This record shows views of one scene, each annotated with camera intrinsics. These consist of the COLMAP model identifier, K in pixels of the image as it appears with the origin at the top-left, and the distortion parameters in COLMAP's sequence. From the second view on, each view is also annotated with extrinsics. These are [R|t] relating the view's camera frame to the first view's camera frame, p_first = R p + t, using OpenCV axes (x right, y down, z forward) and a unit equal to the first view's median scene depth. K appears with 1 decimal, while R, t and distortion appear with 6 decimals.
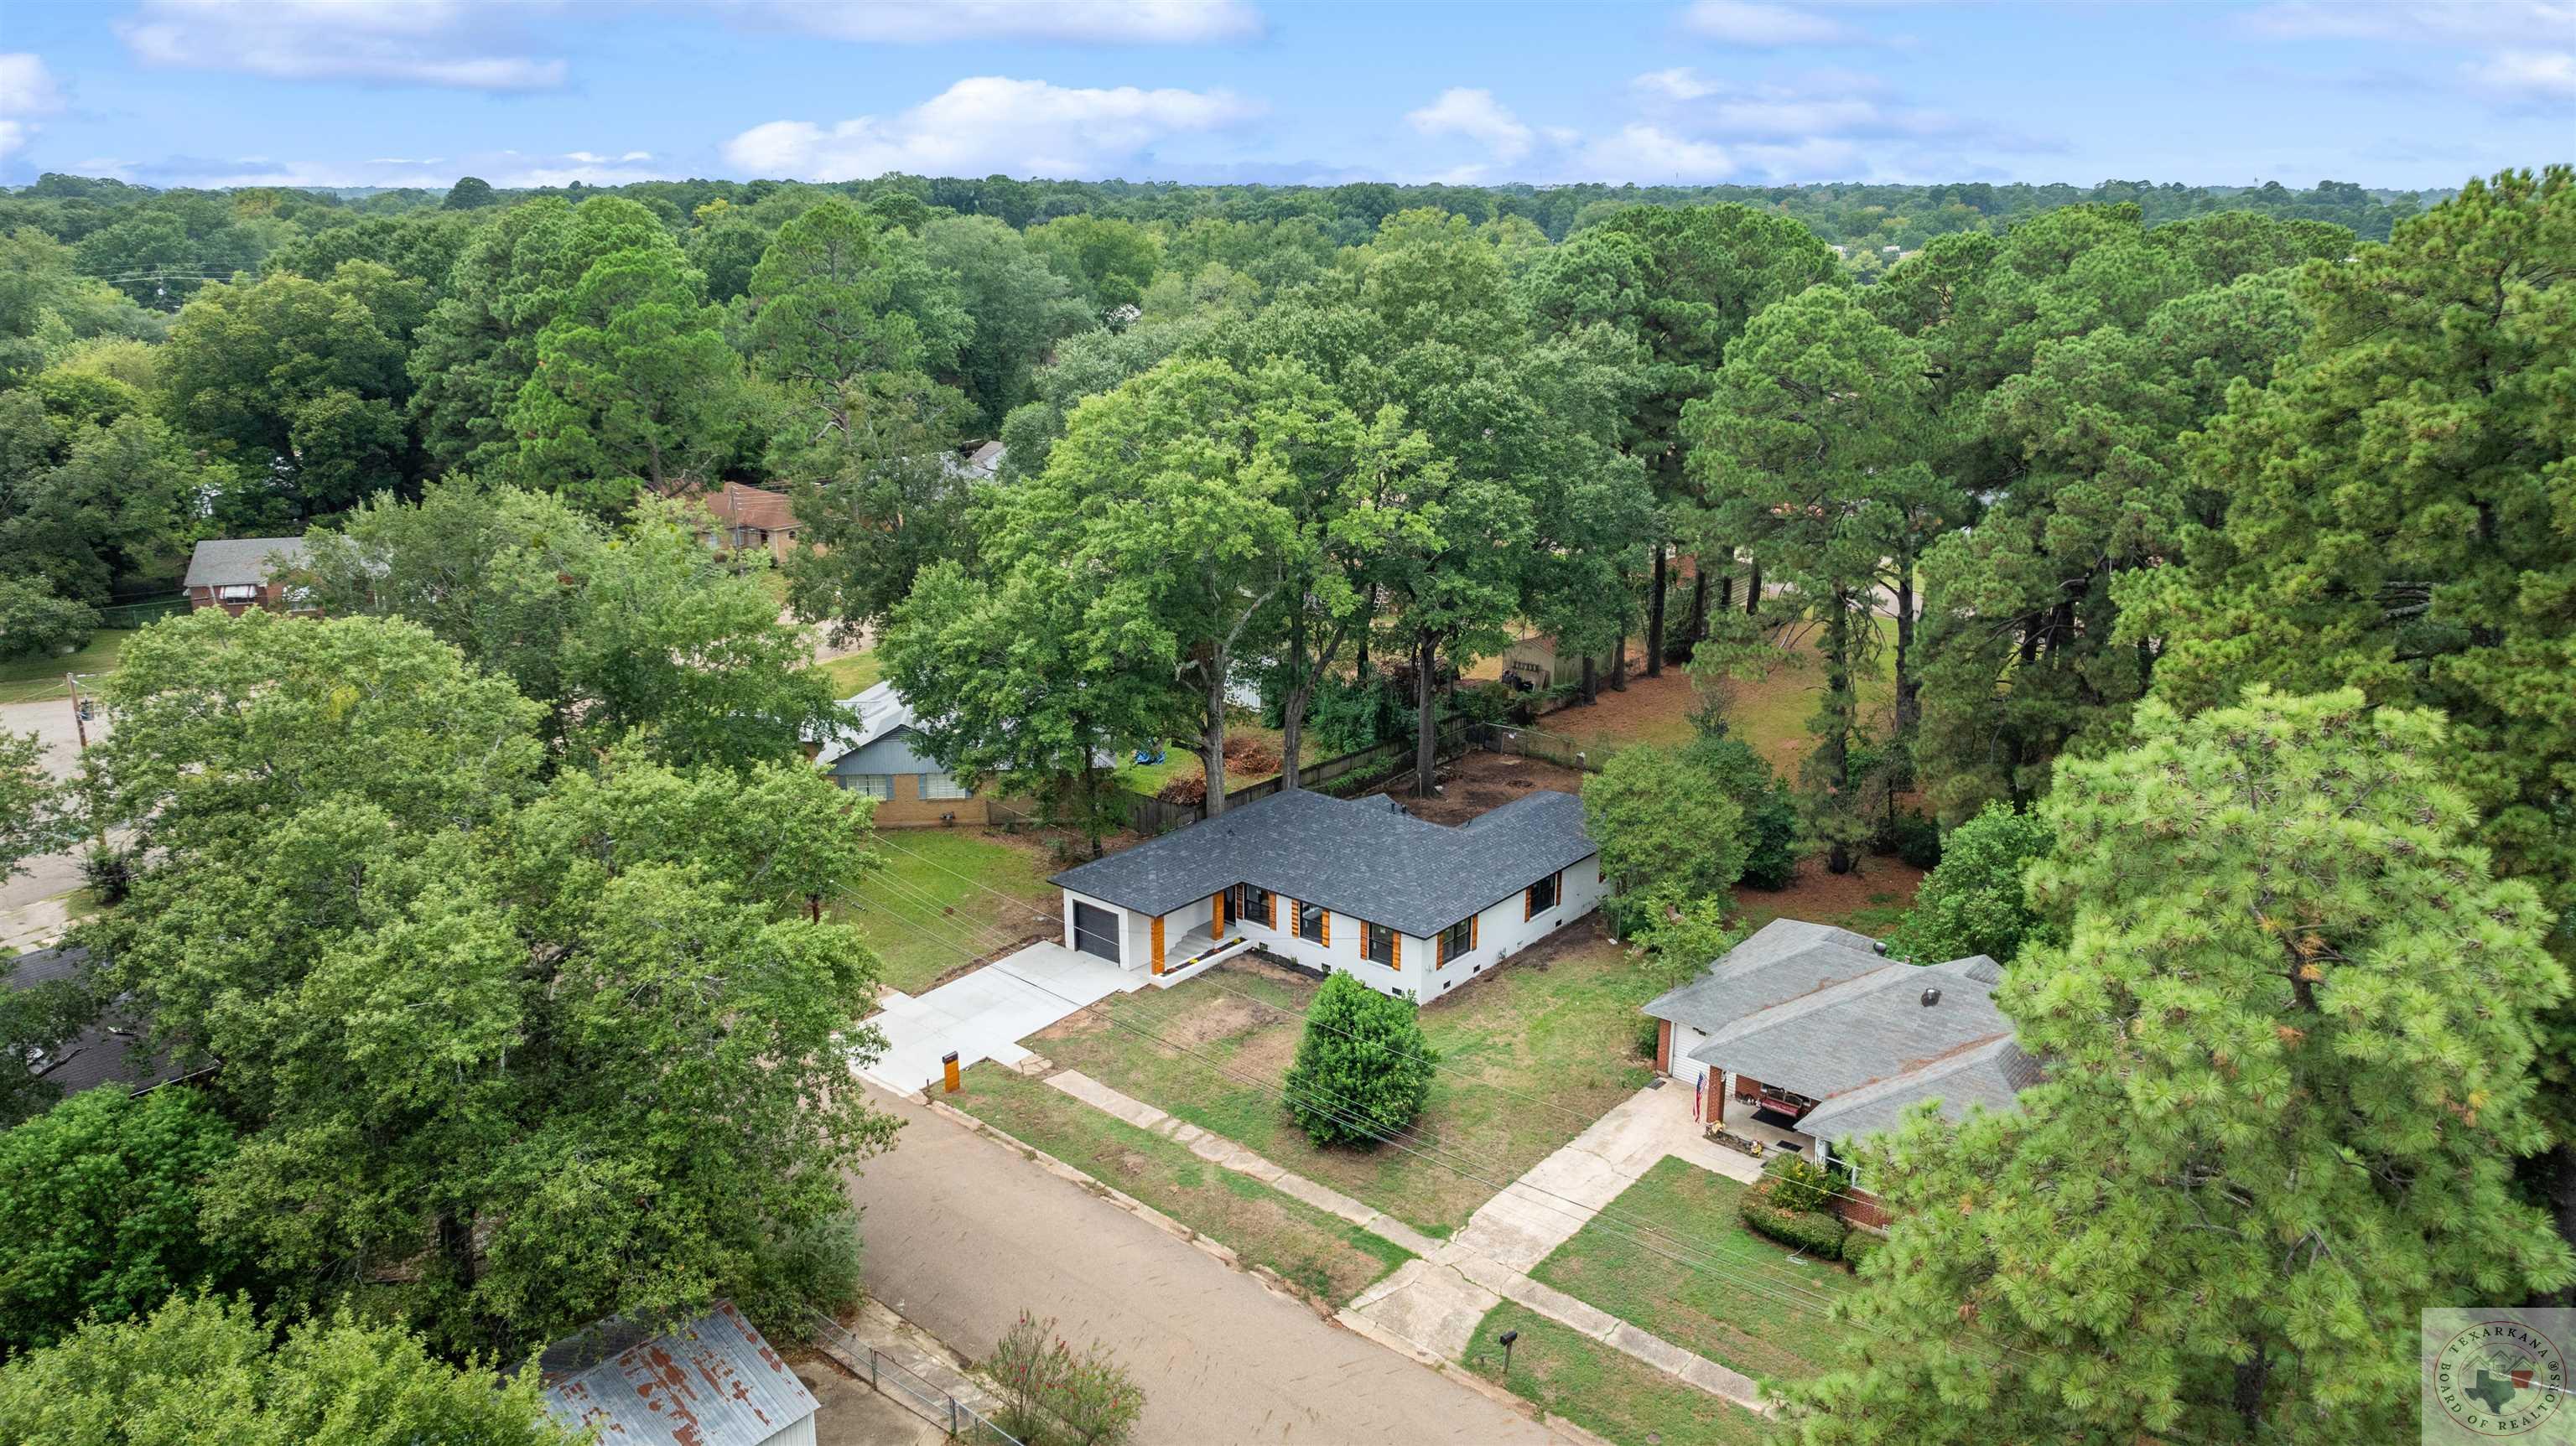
lens RADIAL K [[1811.6, 0, 1288.0], [0, 1811.6, 723.0], [0, 0, 1]] dist [-0.062921, 0.078400]
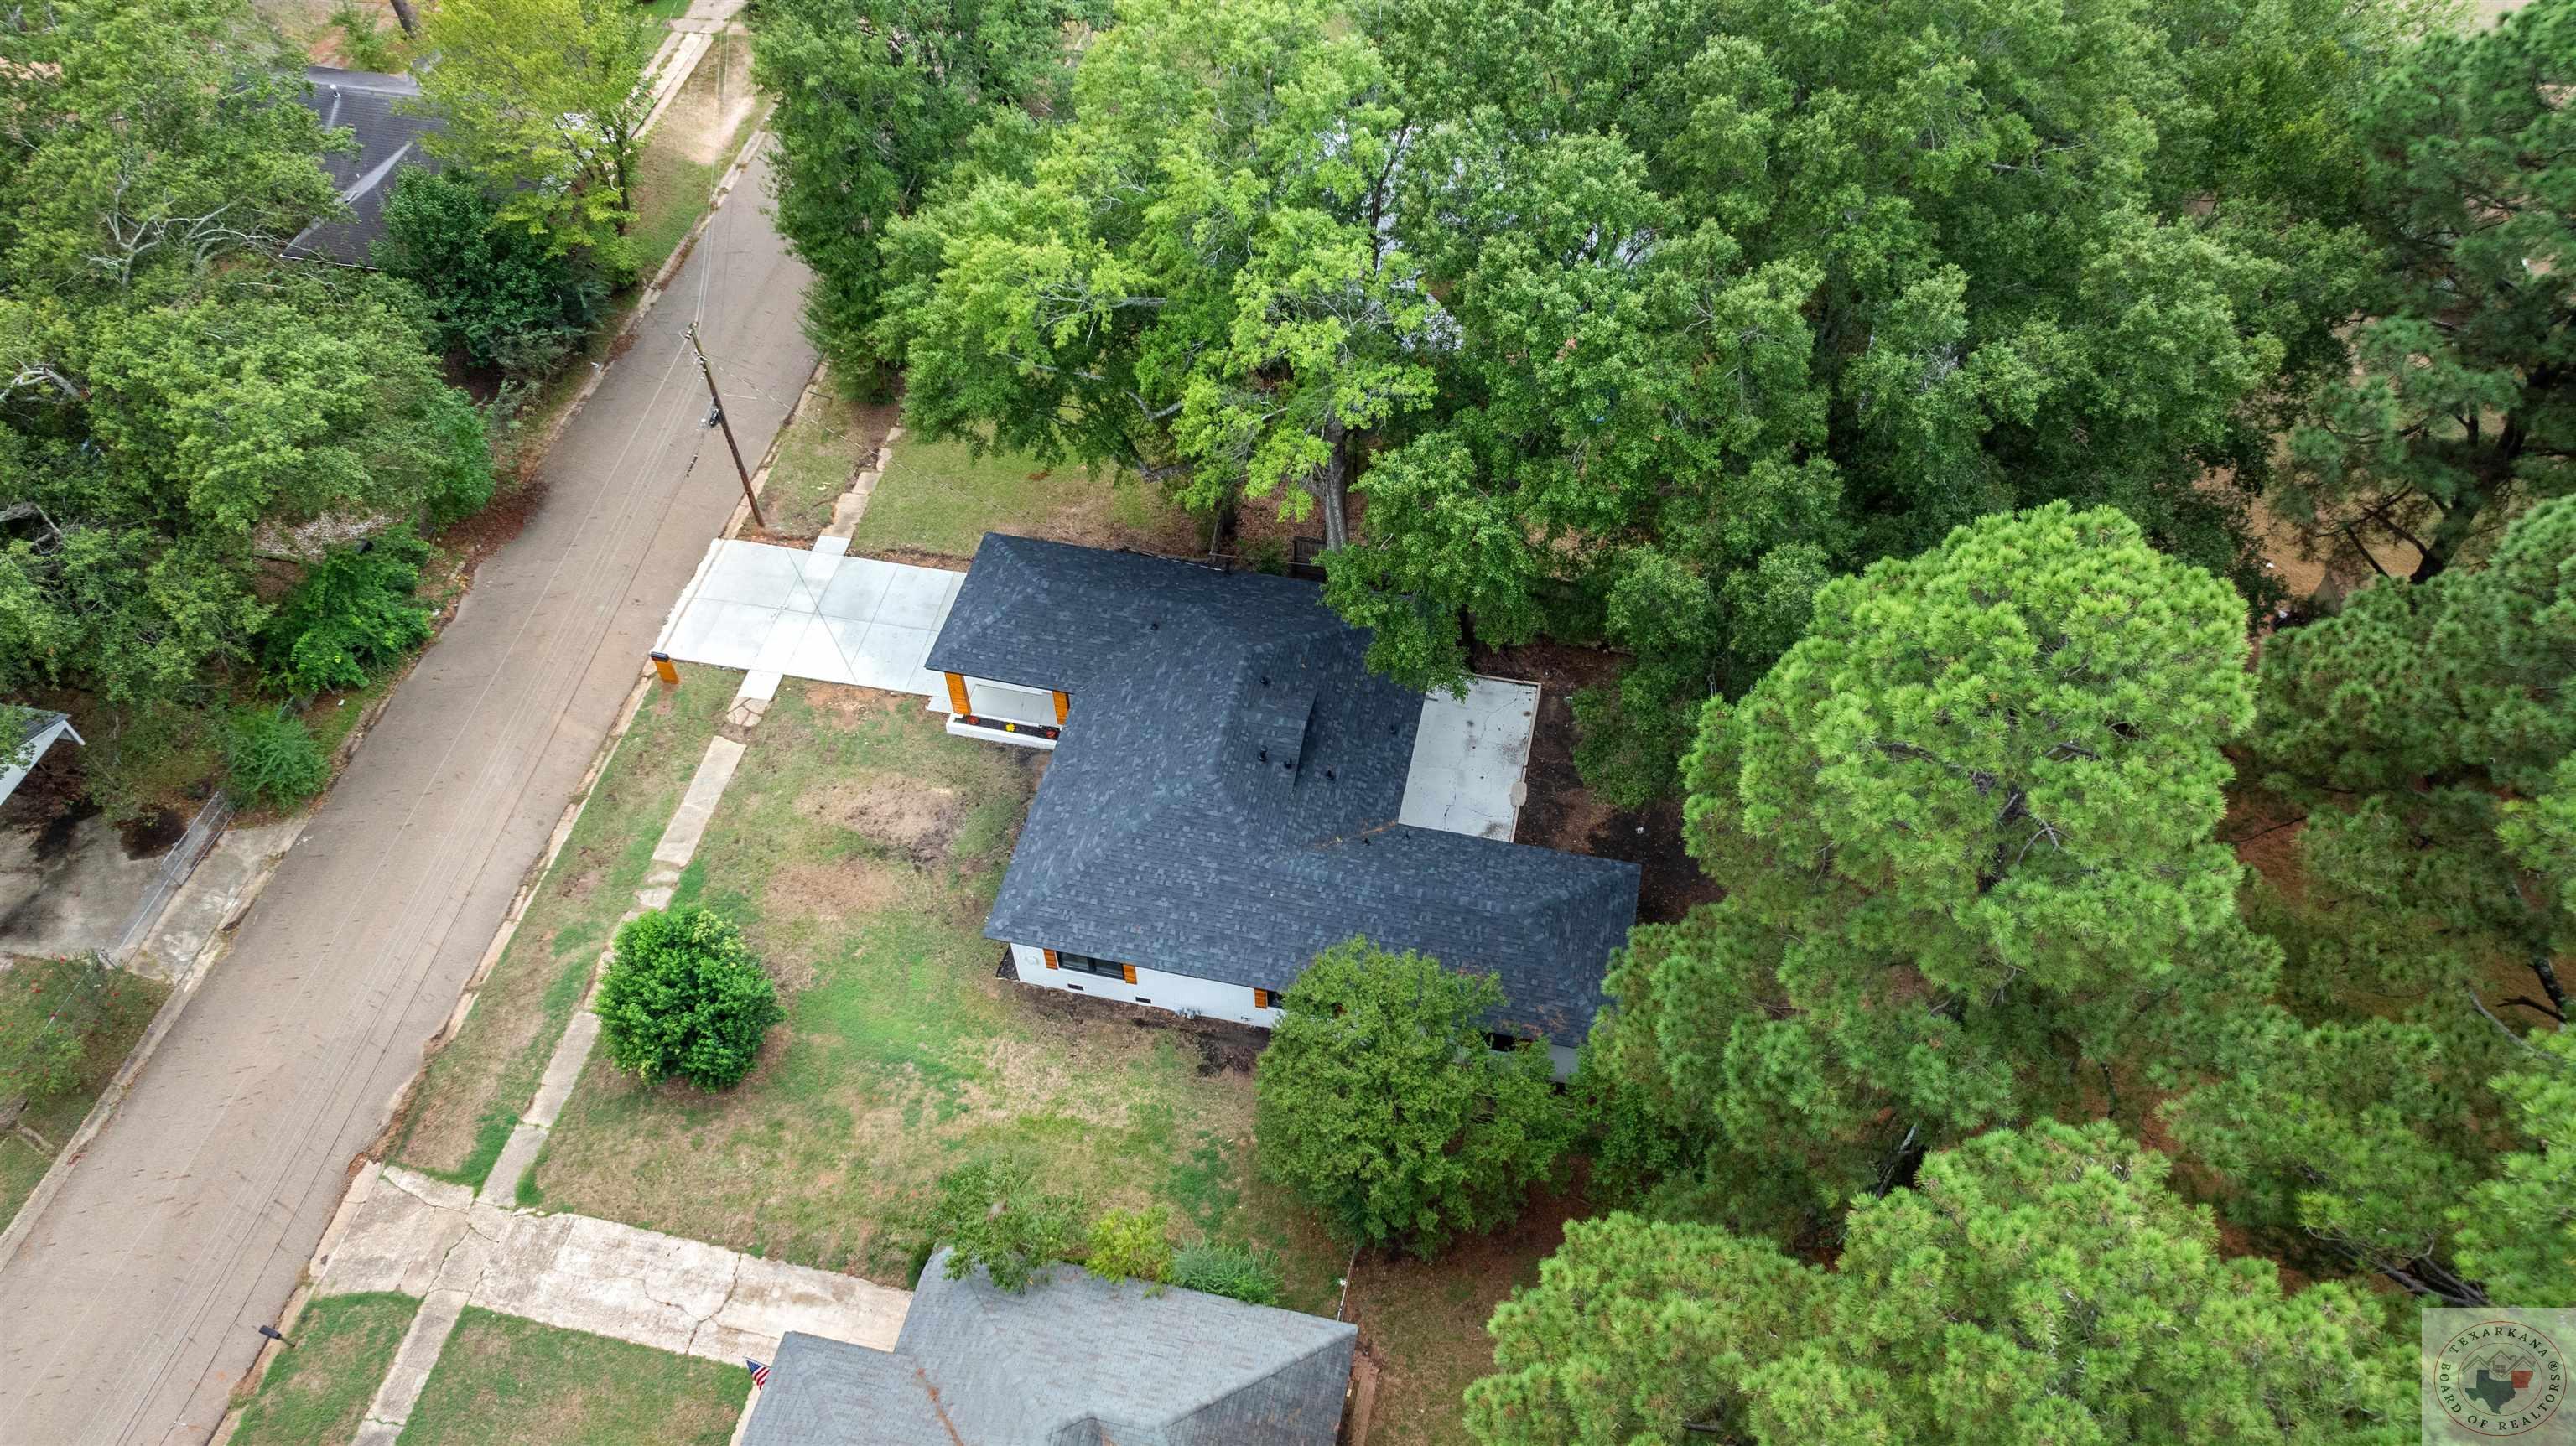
lens RADIAL K [[1828.3, 0, 1297.2], [0, 1828.3, 698.3], [0, 0, 1]] dist [-0.026896, 0.005427]
pose [[0.462538, 0.677682, -0.571669, 0.496987], [-0.237619, 0.715954, 0.656466, -0.475711], [0.854164, -0.167801, 0.492186, 0.741200]]
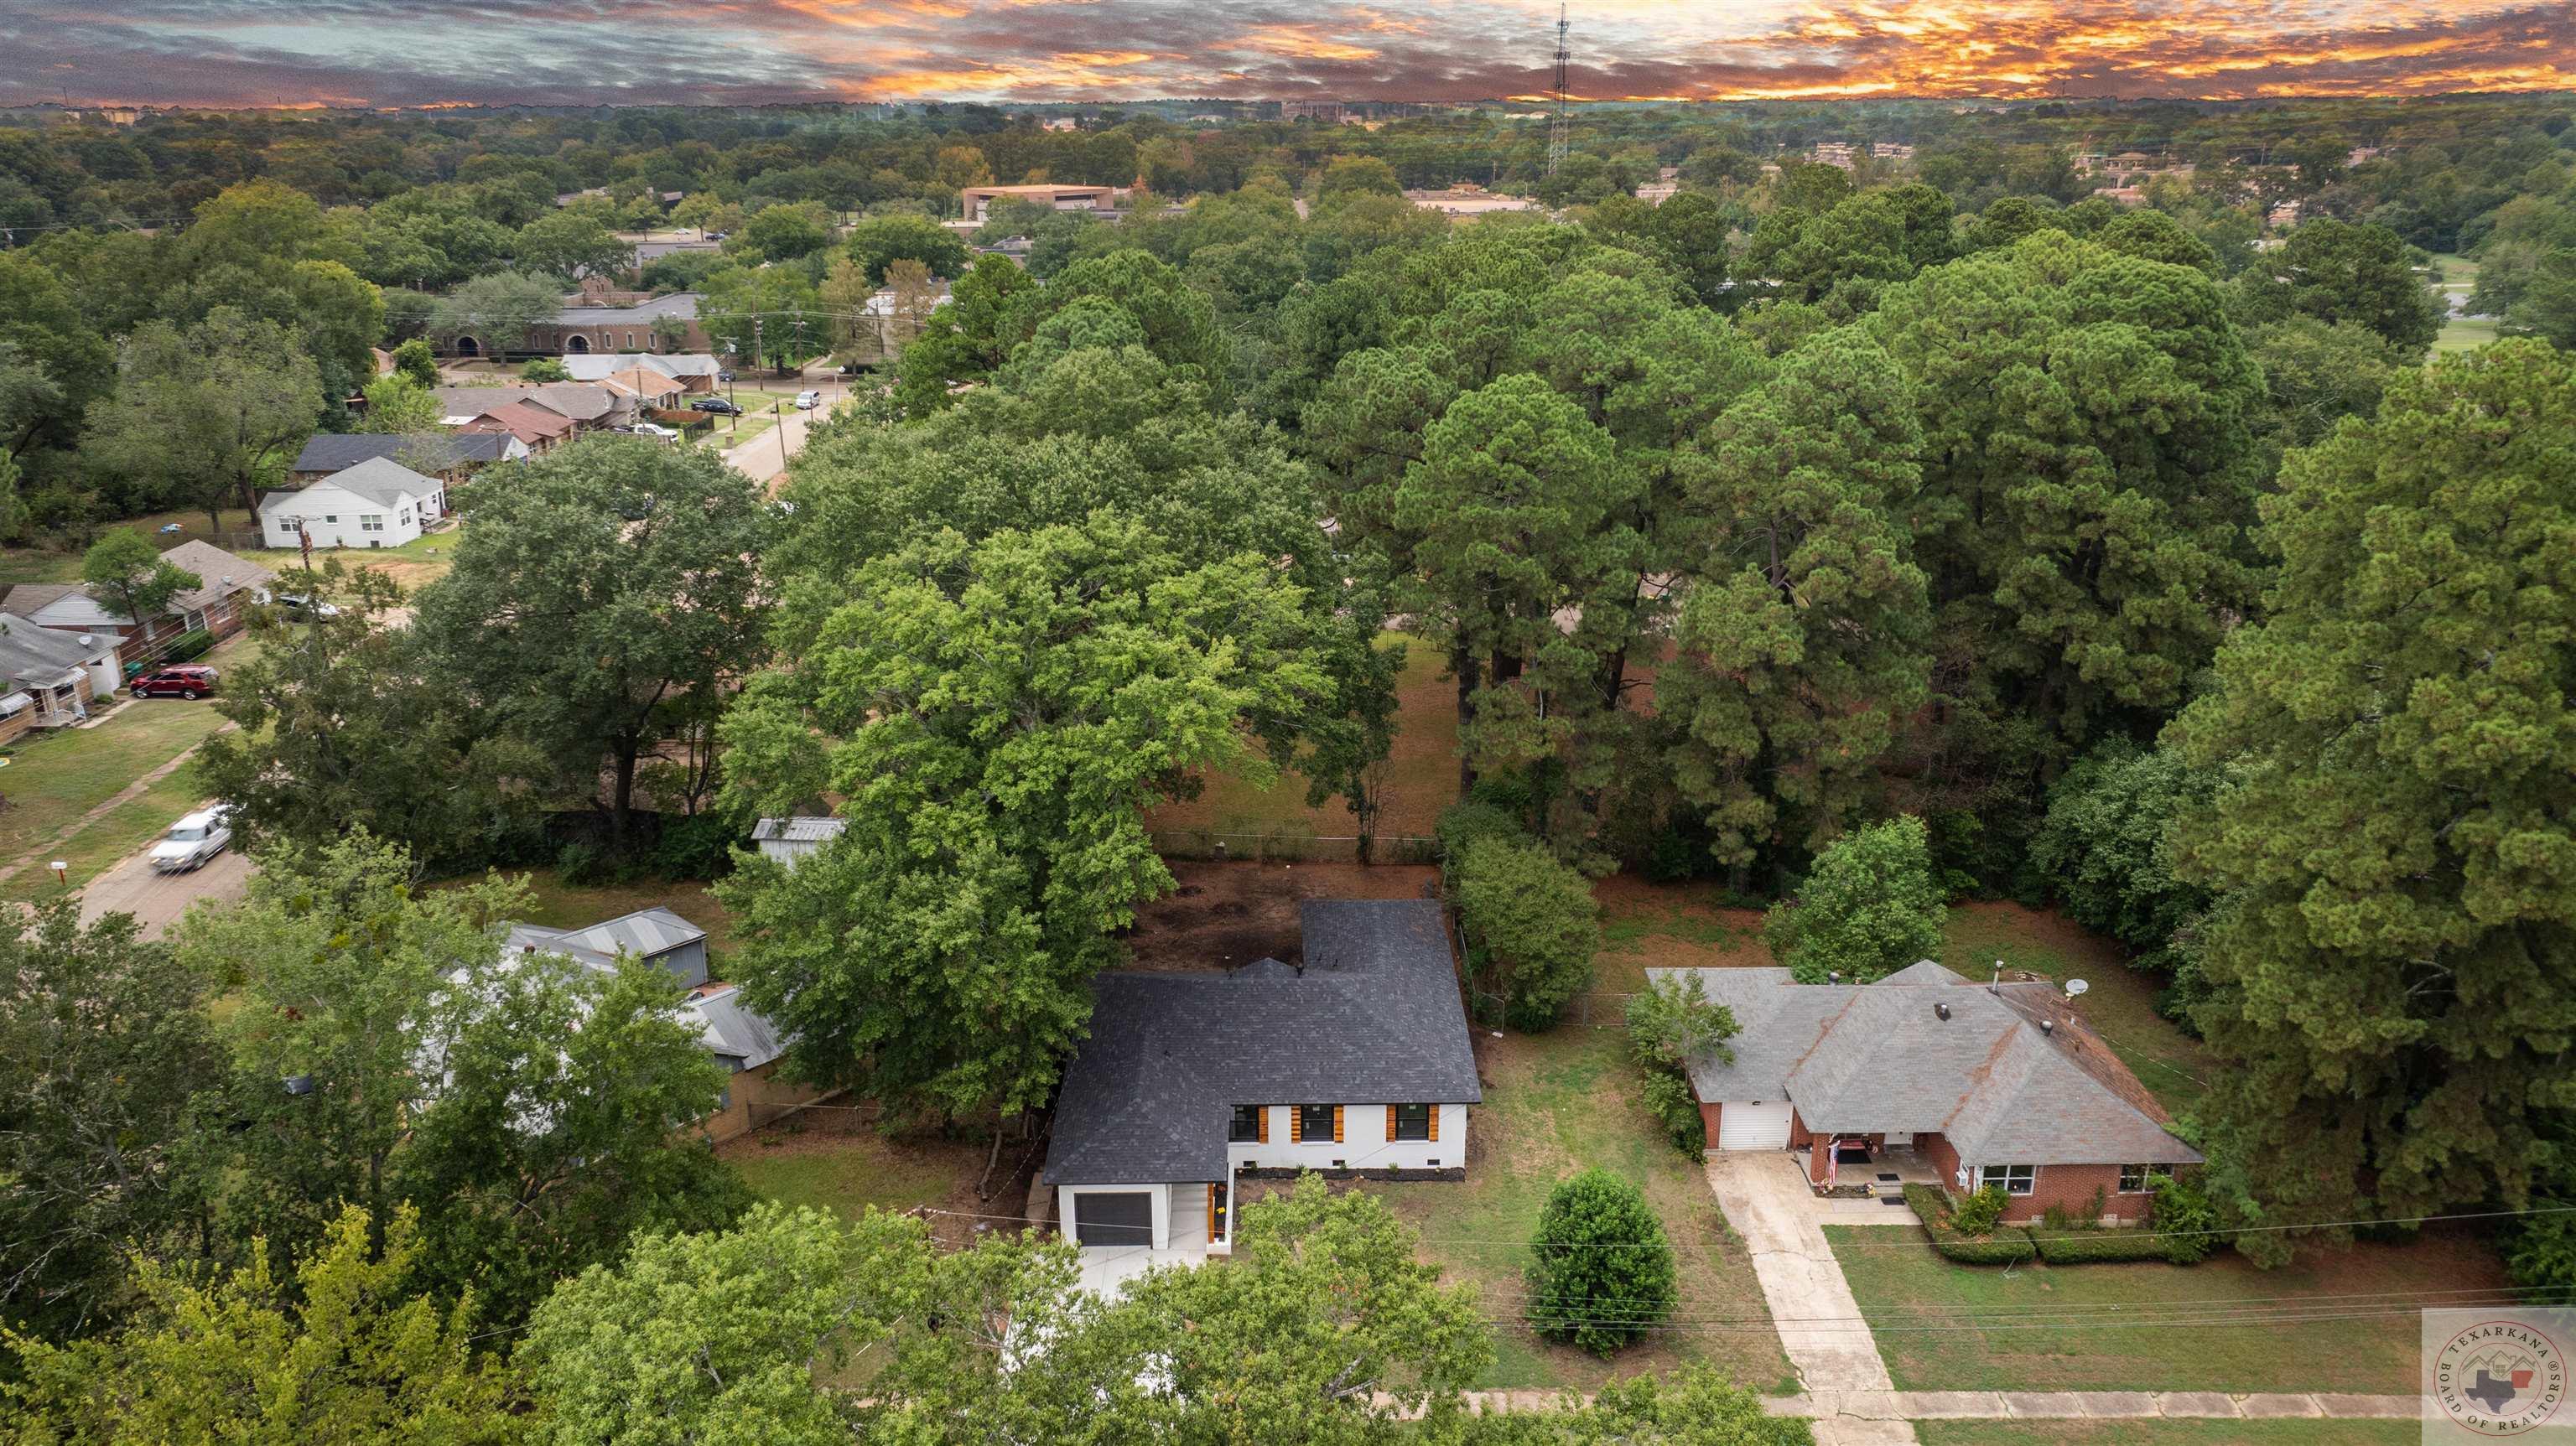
lens RADIAL K [[1811.6, 0, 1288.0], [0, 1811.6, 723.0], [0, 0, 1]] dist [-0.062921, 0.078400]
pose [[0.762525, -0.212760, 0.610974, -0.542513], [0.187135, 0.976543, 0.106509, -0.198622], [-0.619303, 0.033119, 0.784453, 0.293419]]
